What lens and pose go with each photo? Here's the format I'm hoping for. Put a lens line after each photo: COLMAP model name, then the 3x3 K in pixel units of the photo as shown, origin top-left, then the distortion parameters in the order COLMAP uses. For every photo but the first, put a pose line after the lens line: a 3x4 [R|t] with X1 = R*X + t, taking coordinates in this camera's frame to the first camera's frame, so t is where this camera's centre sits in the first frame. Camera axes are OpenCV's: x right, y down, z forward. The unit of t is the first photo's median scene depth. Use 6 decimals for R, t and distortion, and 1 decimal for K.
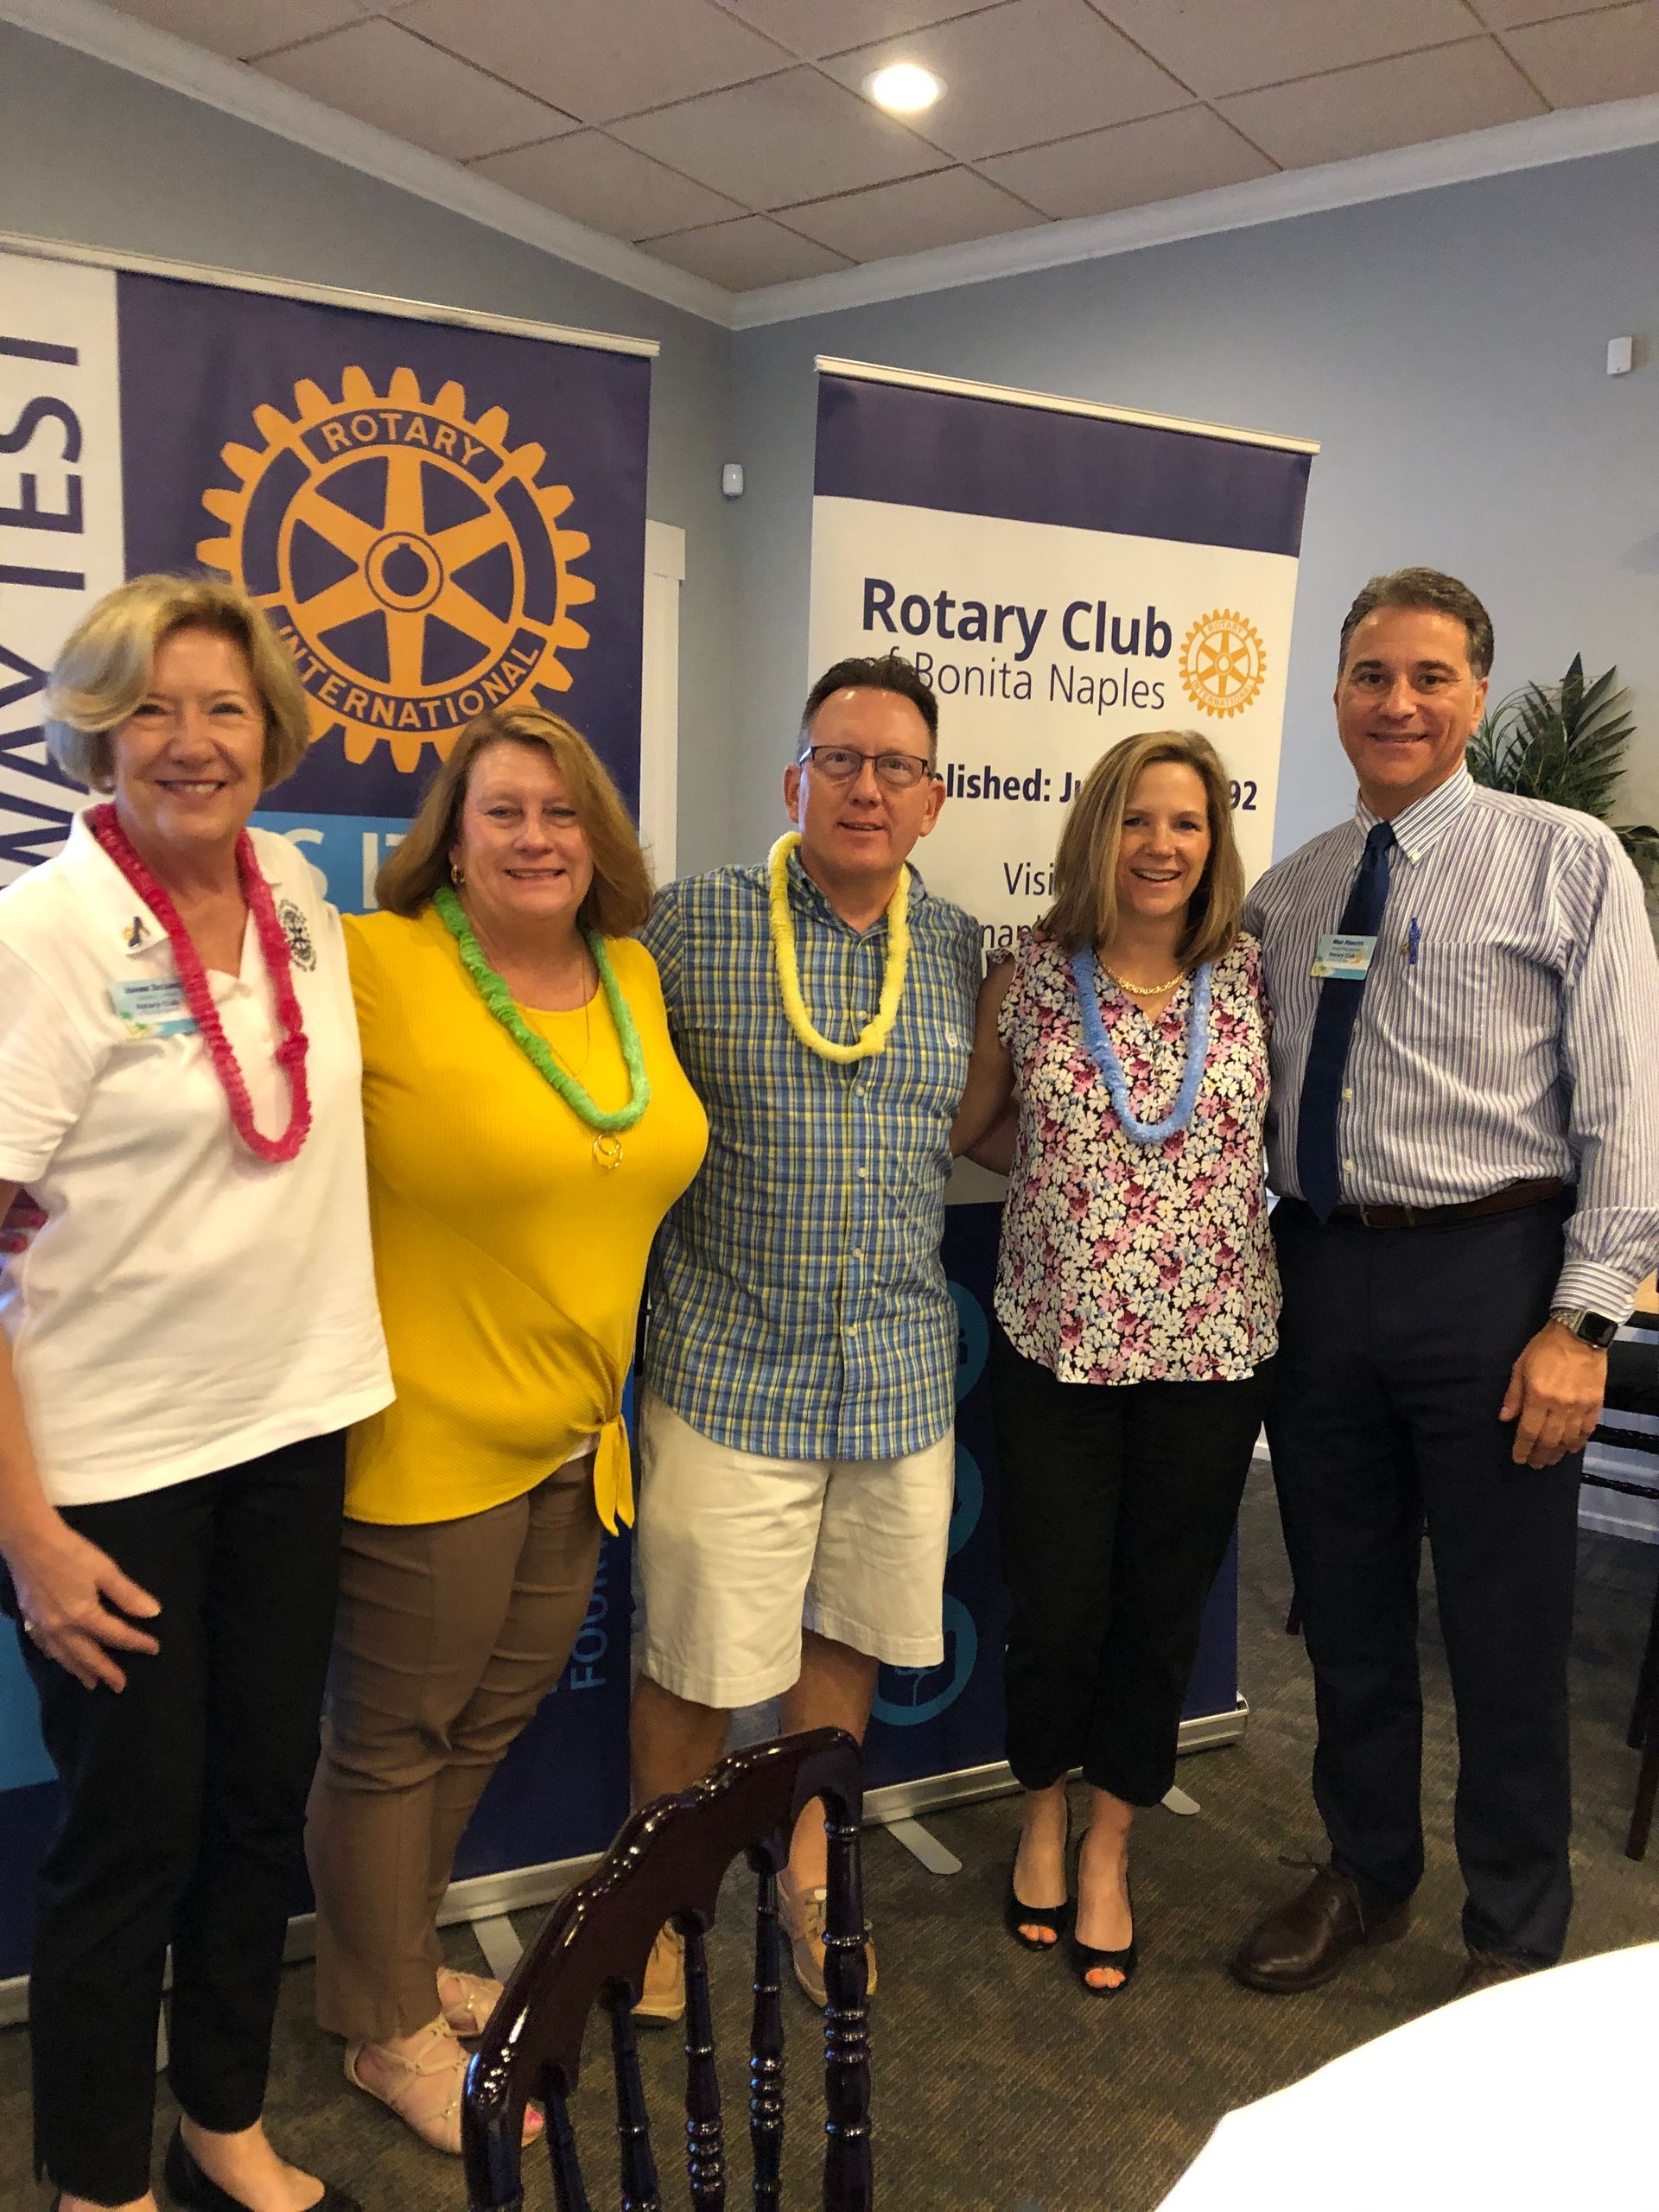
lens RADIAL K [[1811.7, 0, 887.0], [0, 1811.7, 1173.5], [0, 0, 1]] dist [0.013772, -0.012780]
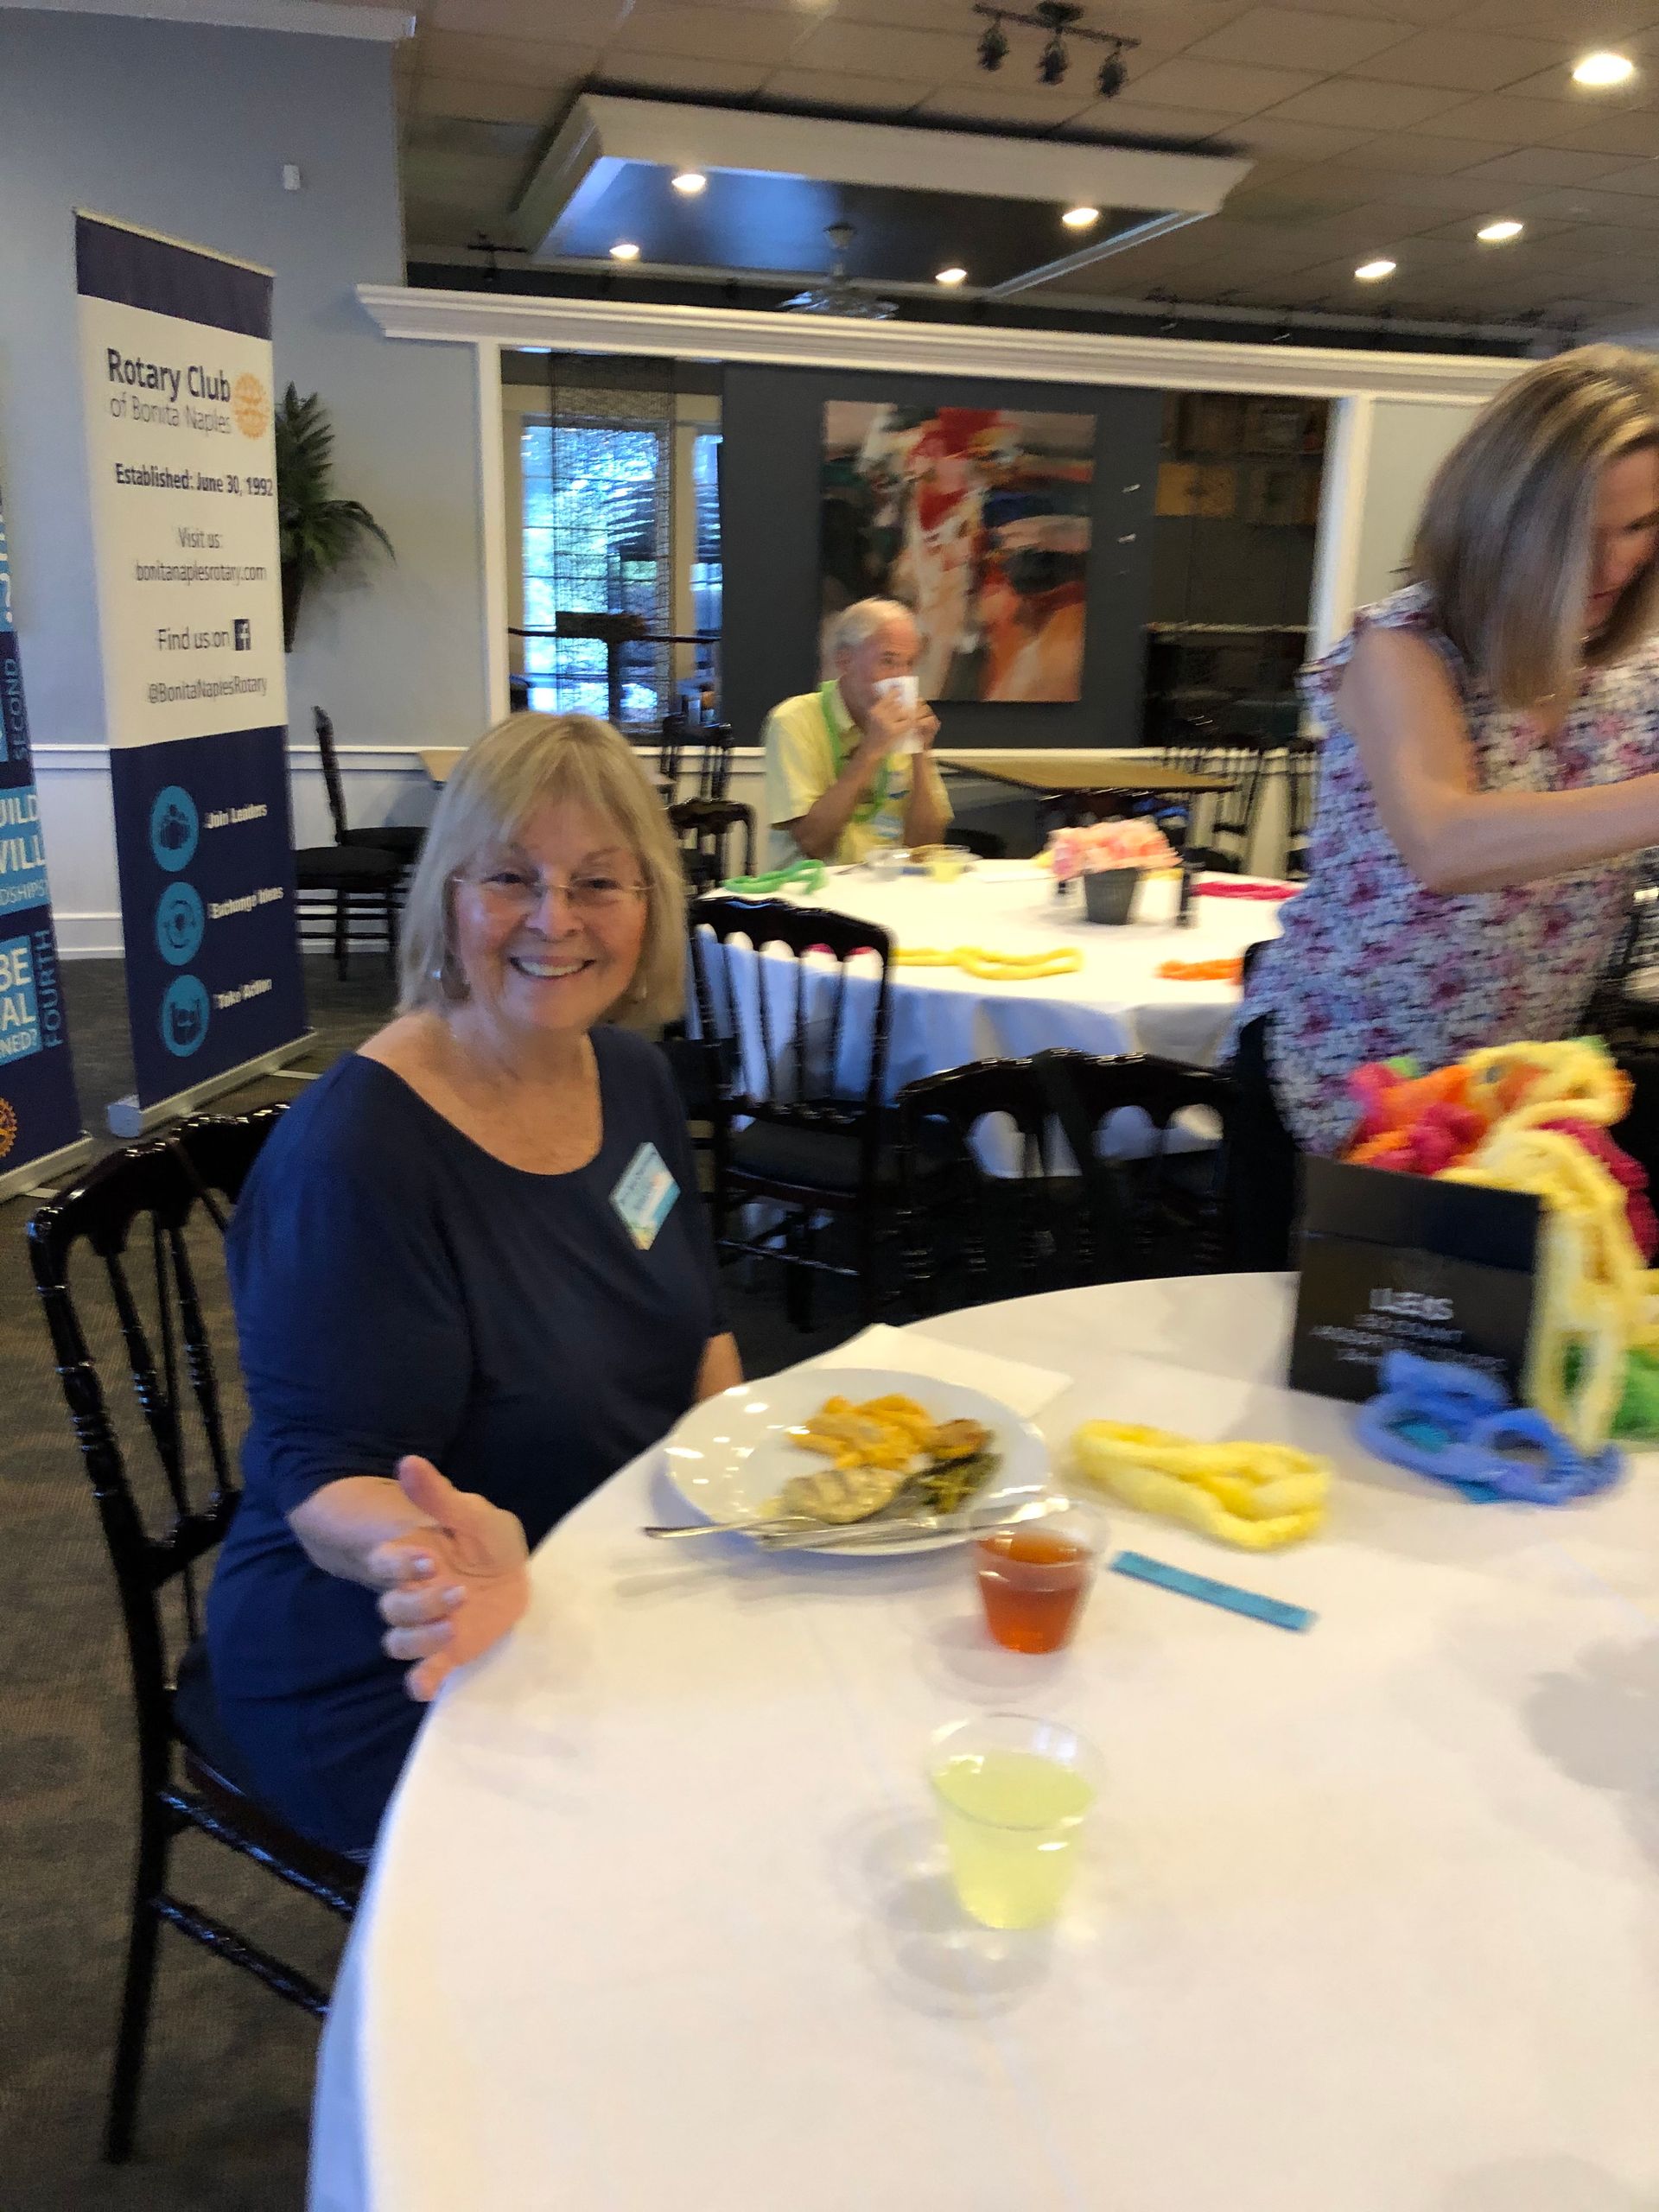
lens RADIAL K [[1811.7, 0, 841.4], [0, 1811.7, 1126.4], [0, 0, 1]] dist [0.013772, -0.012780]
pose [[0.647529, -0.224928, 0.728089, -0.894948], [0.103394, 0.972543, 0.208493, 0.080861], [-0.754994, -0.059725, 0.653006, -0.596931]]
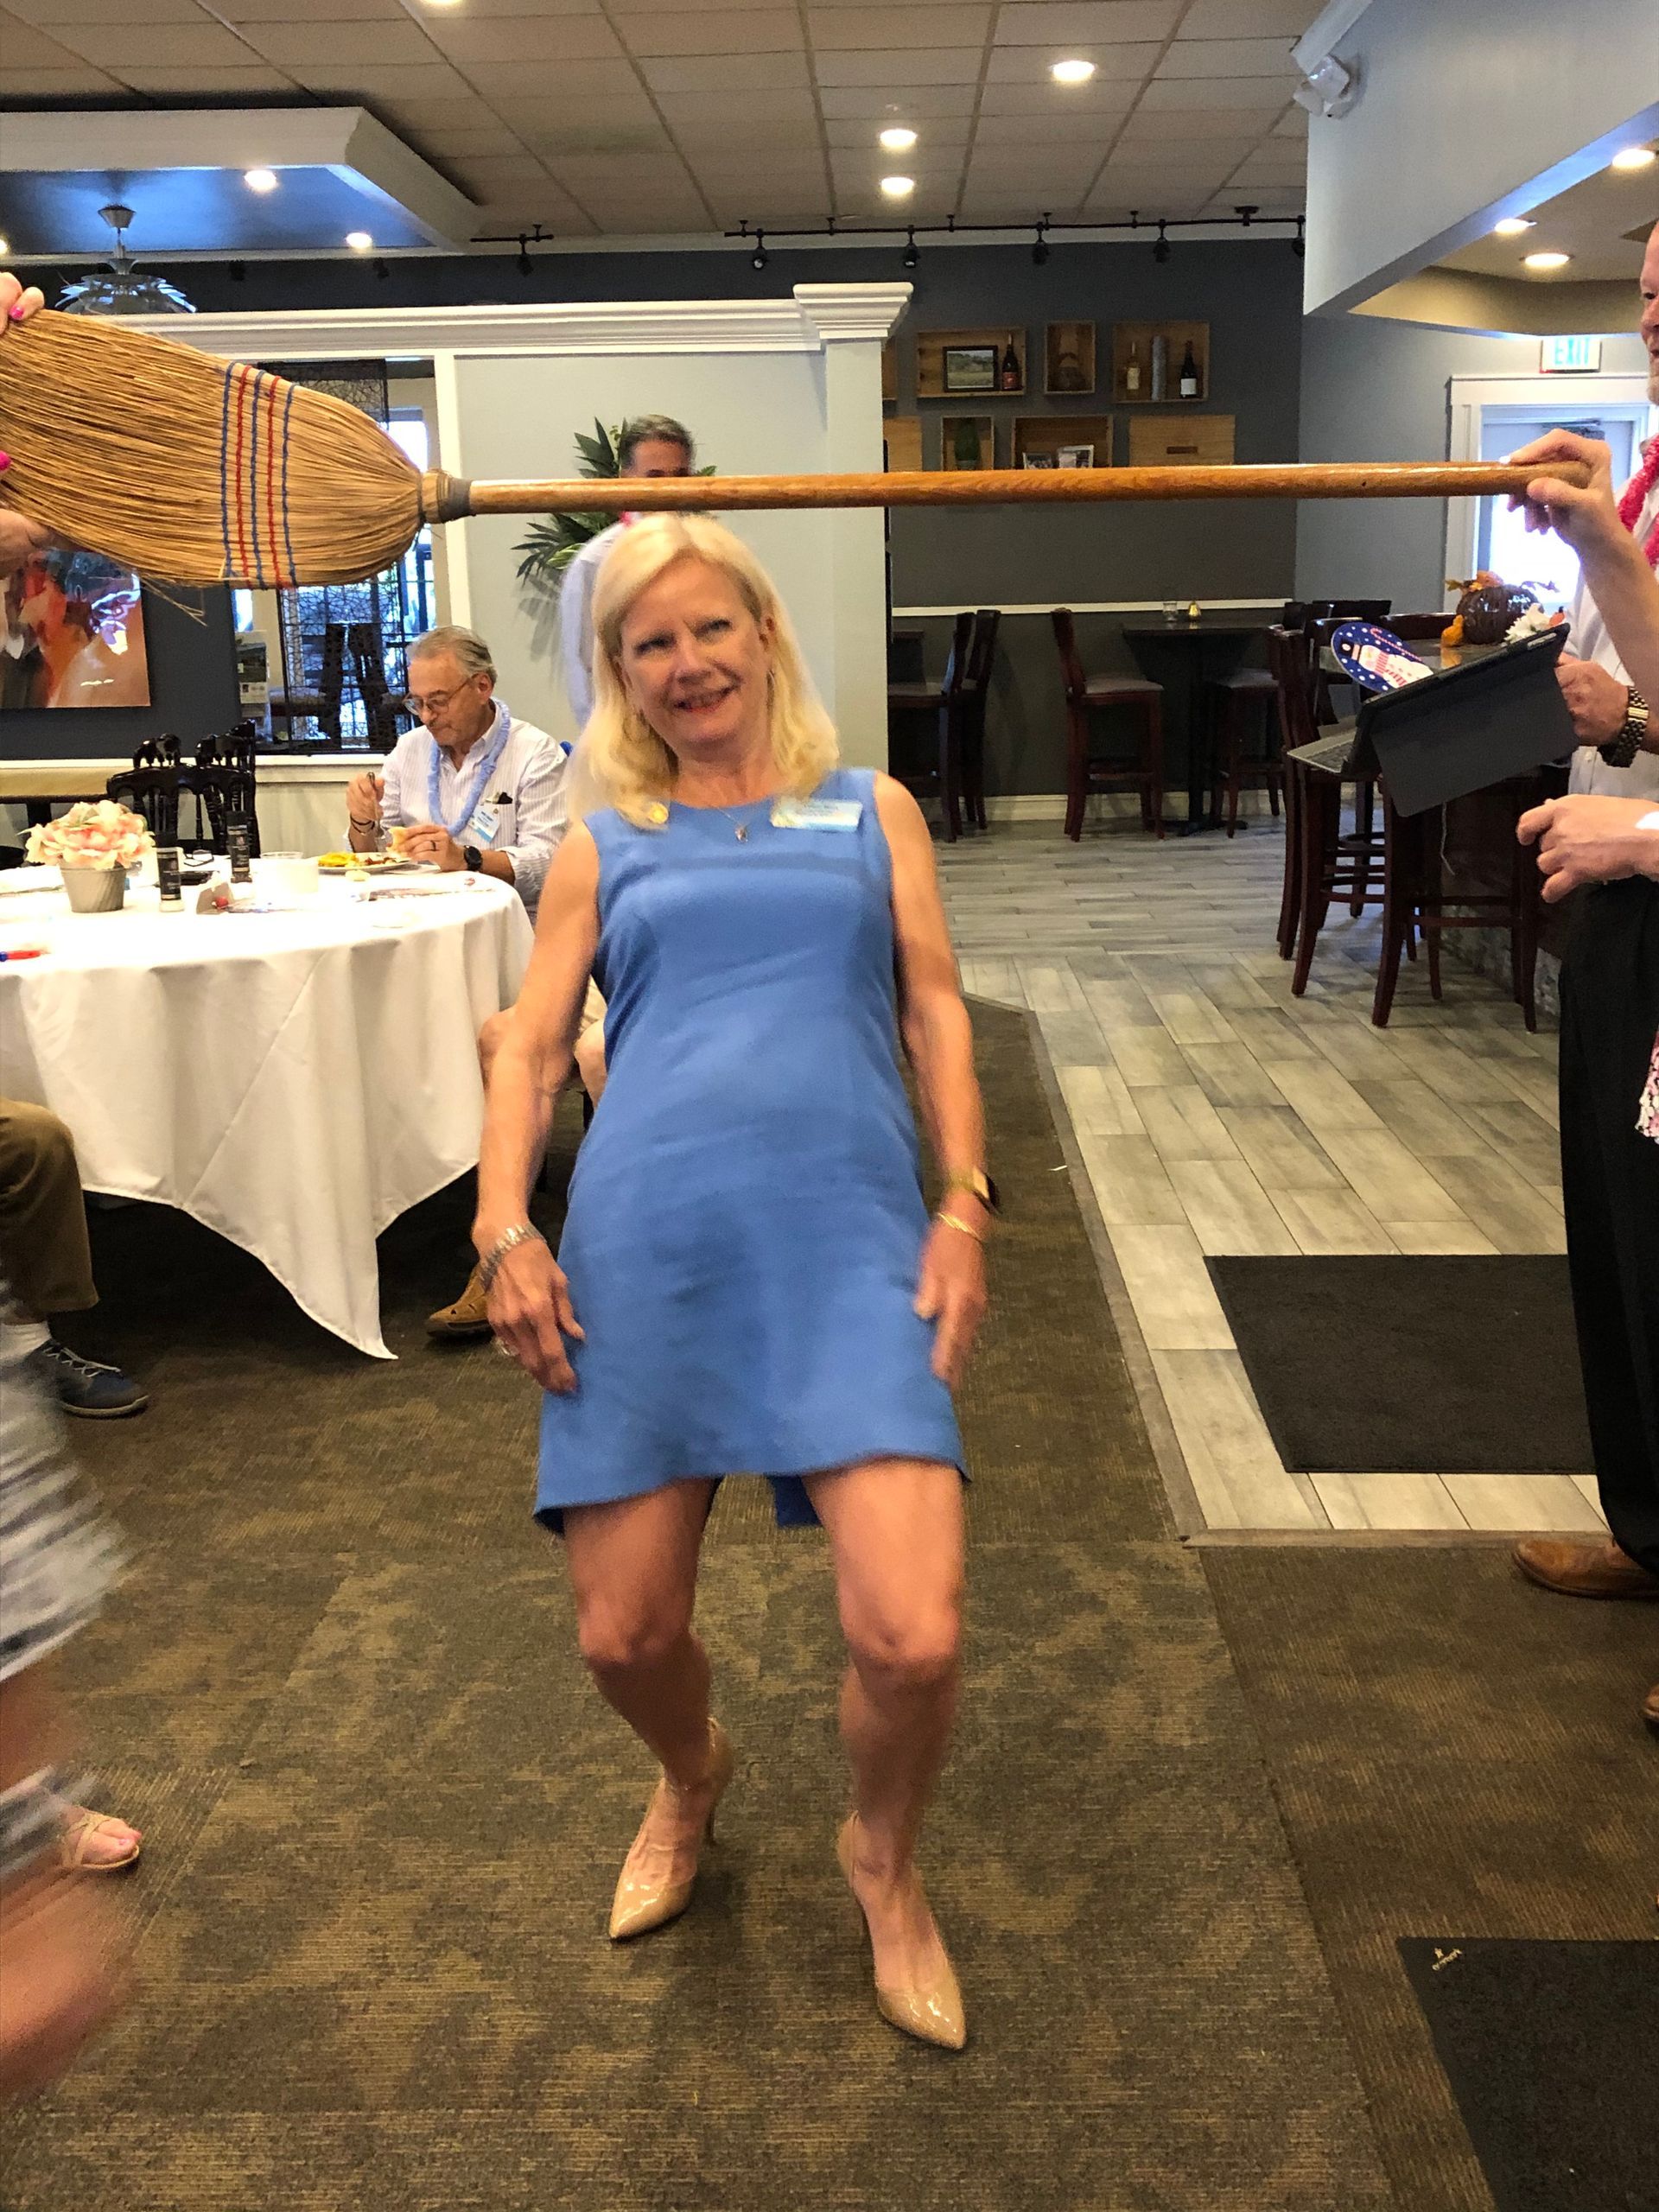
lens RADIAL K [[2244.1, 0, 825.0], [0, 2244.1, 1057.8], [0, 0, 1]] dist [0.060331, 0.000000]
pose [[0.836600, -0.157926, 0.524557, 0.567528], [0.122347, 0.987223, 0.102091, 0.343538], [-0.533977, -0.021231, 0.845232, -2.200801]]
